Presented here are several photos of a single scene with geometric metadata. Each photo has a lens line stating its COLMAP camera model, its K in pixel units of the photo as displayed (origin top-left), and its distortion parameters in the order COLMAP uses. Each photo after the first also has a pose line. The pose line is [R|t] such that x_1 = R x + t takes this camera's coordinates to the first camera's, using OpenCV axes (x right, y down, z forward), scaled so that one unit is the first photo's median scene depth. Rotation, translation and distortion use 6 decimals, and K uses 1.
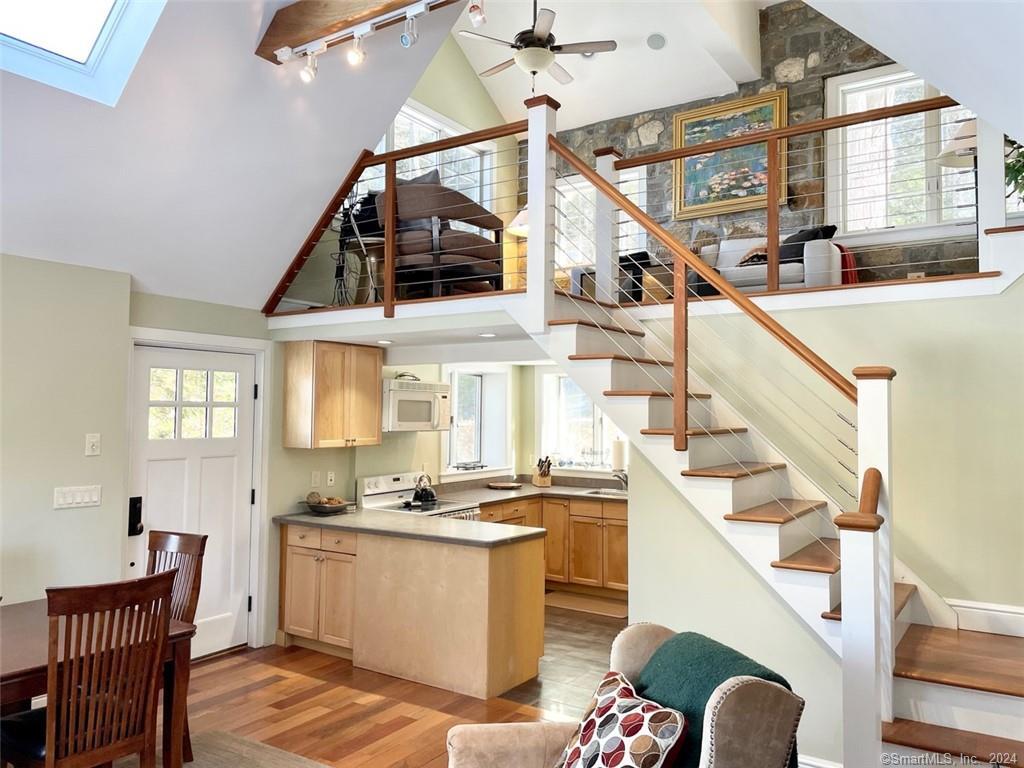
lens RADIAL K [[766.8, 0, 512.0], [0, 766.8, 384.0], [0, 0, 1]] dist [0.106075, -0.122292]
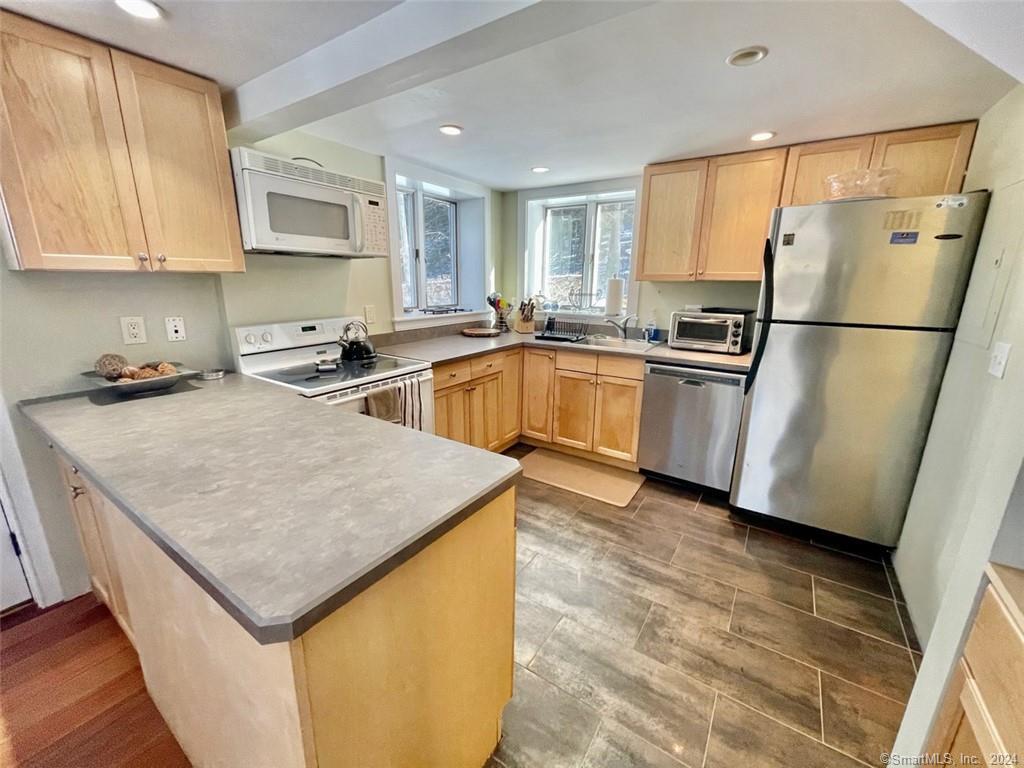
lens RADIAL K [[411.6, 0, 512.0], [0, 411.6, 384.0], [0, 0, 1]] dist [0.008994, -0.000284]
pose [[0.999990, 0.002979, -0.003464, 0.040921], [-0.001882, 0.959412, 0.282003, 0.084298], [0.004163, -0.281993, 0.959407, 0.794133]]
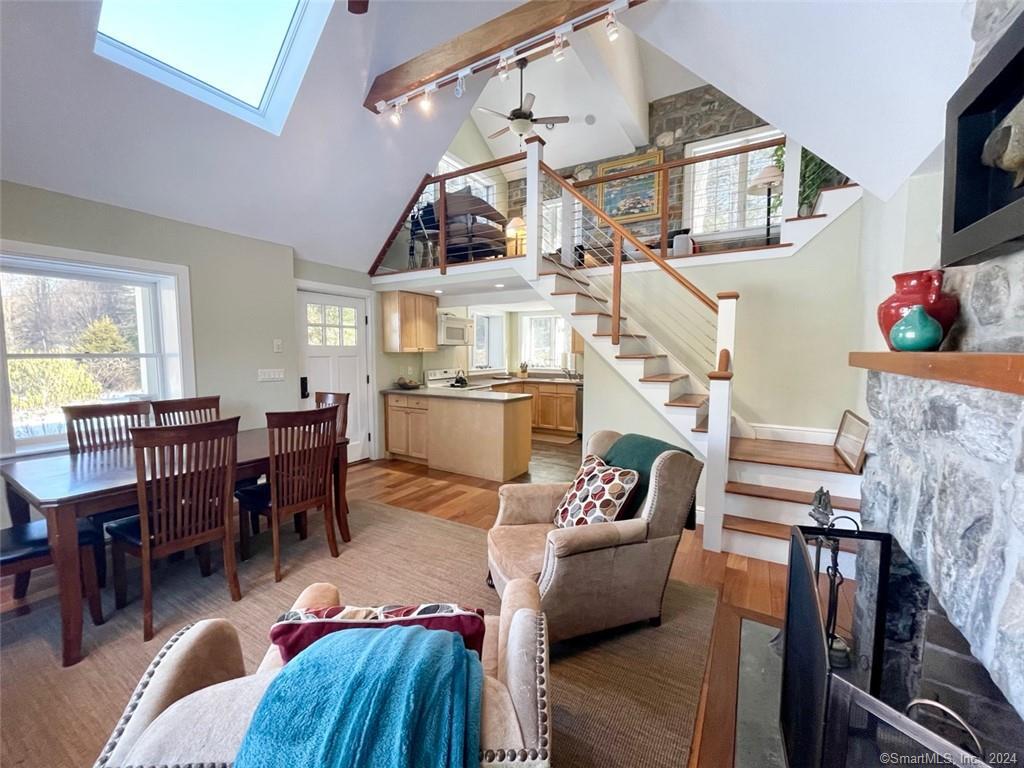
lens RADIAL K [[411.6, 0, 512.0], [0, 411.6, 384.0], [0, 0, 1]] dist [0.008994, -0.000284]
pose [[0.998943, -0.007398, 0.045374, -0.047134], [0.001923, 0.992828, 0.119538, 0.045916], [-0.045933, -0.119324, 0.991792, 0.040072]]
